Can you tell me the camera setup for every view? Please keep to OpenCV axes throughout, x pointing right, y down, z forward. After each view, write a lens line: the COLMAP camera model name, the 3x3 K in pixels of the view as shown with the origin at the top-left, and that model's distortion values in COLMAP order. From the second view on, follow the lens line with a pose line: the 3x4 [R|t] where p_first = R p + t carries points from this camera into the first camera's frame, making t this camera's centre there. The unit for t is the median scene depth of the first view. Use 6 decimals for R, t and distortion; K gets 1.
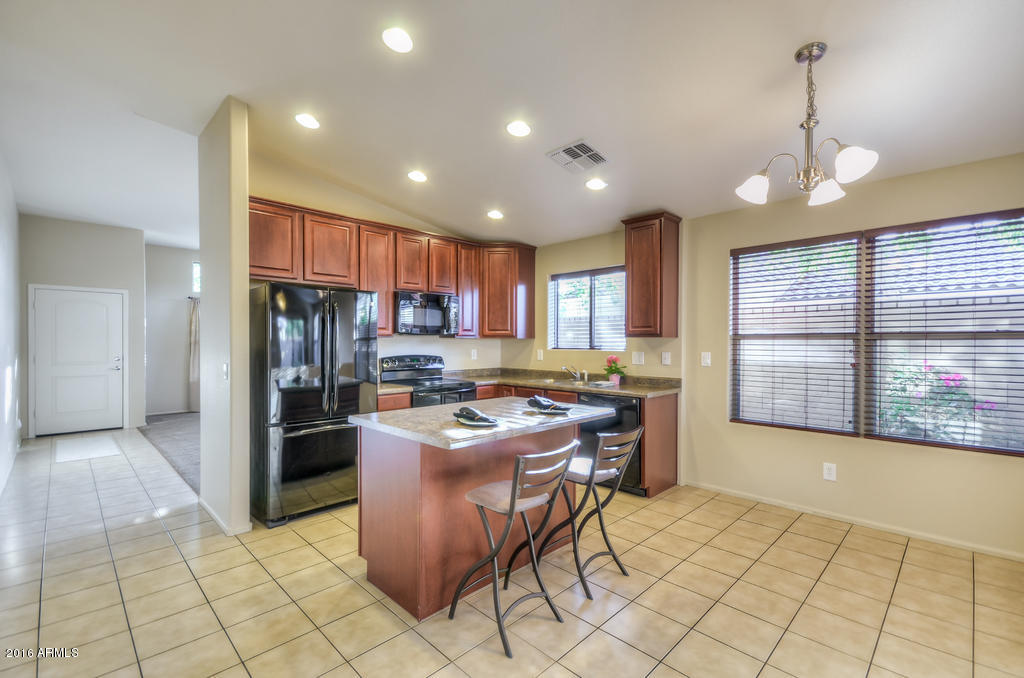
lens RADIAL K [[457.3, 0, 512.1], [0, 457.3, 344.4], [0, 0, 1]] dist [0.008306, -0.000660]
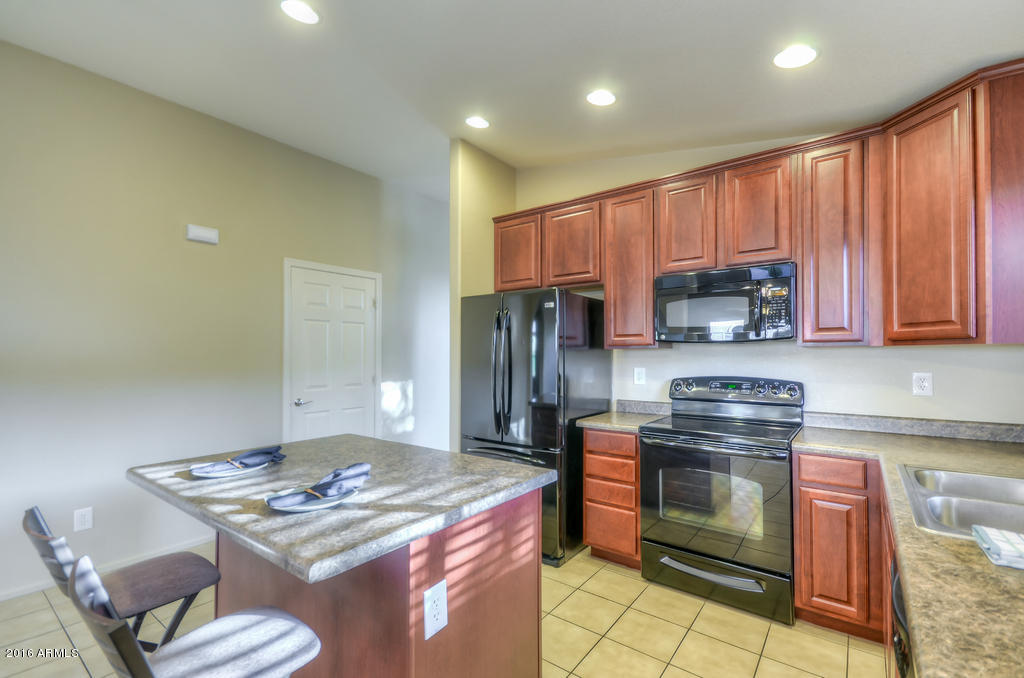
lens RADIAL K [[447.7, 0, 509.3], [0, 447.7, 347.9], [0, 0, 1]] dist [0.008392, -0.000251]
pose [[0.131428, -0.015696, -0.991201, 0.379870], [-0.003492, 0.999861, -0.016296, -0.004279], [0.991320, 0.005603, 0.131355, 0.755844]]
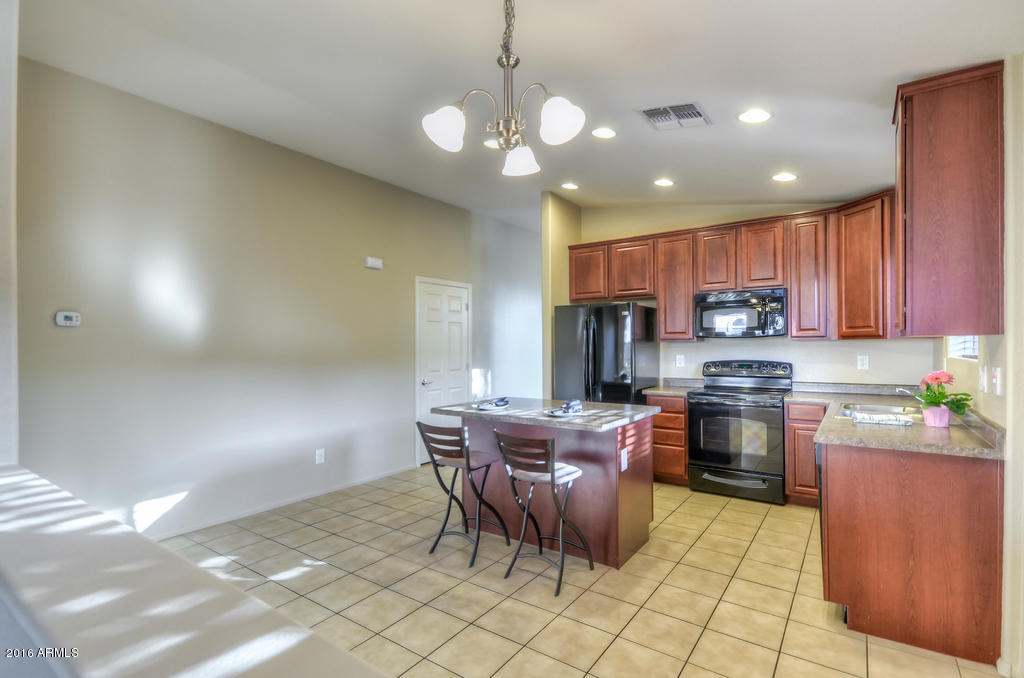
lens RADIAL K [[480.1, 0, 495.6], [0, 480.1, 343.3], [0, 0, 1]] dist [-0.000521, -0.000972]
pose [[0.142065, -0.007614, -0.989828, 0.753573], [0.002910, 0.999969, -0.007275, -0.004946], [0.989853, -0.001847, 0.142082, 0.458785]]
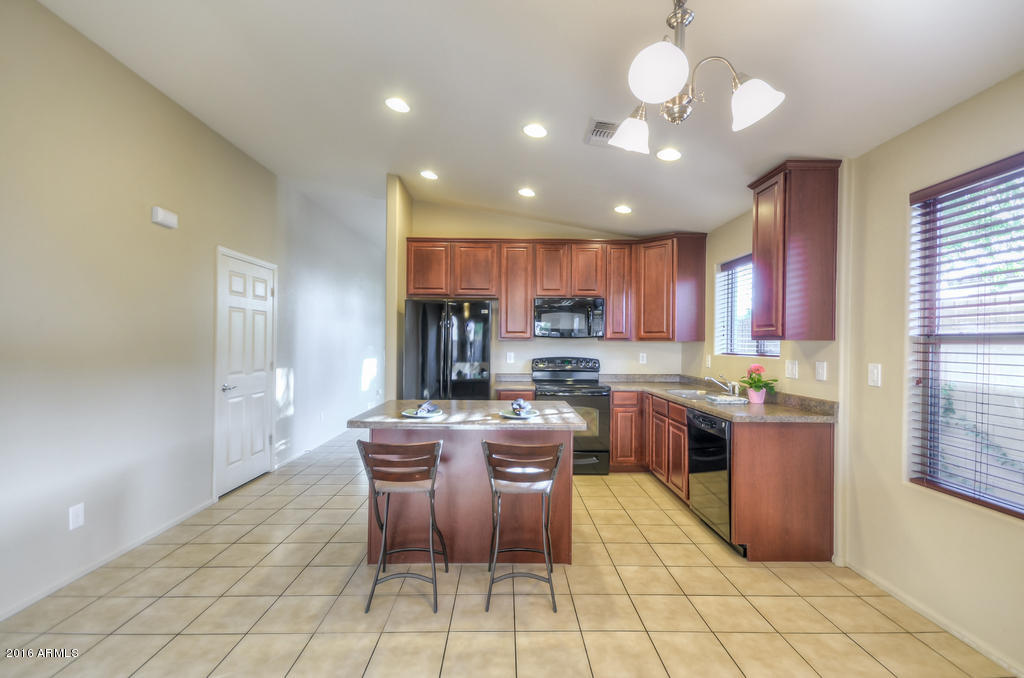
lens RADIAL K [[451.3, 0, 502.3], [0, 451.3, 341.5], [0, 0, 1]] dist [0.010609, -0.000159]
pose [[0.707951, 0.001941, -0.706259, 0.490563], [-0.011203, 0.999901, -0.008482, -0.002354], [0.706173, 0.013917, 0.707903, 0.191916]]
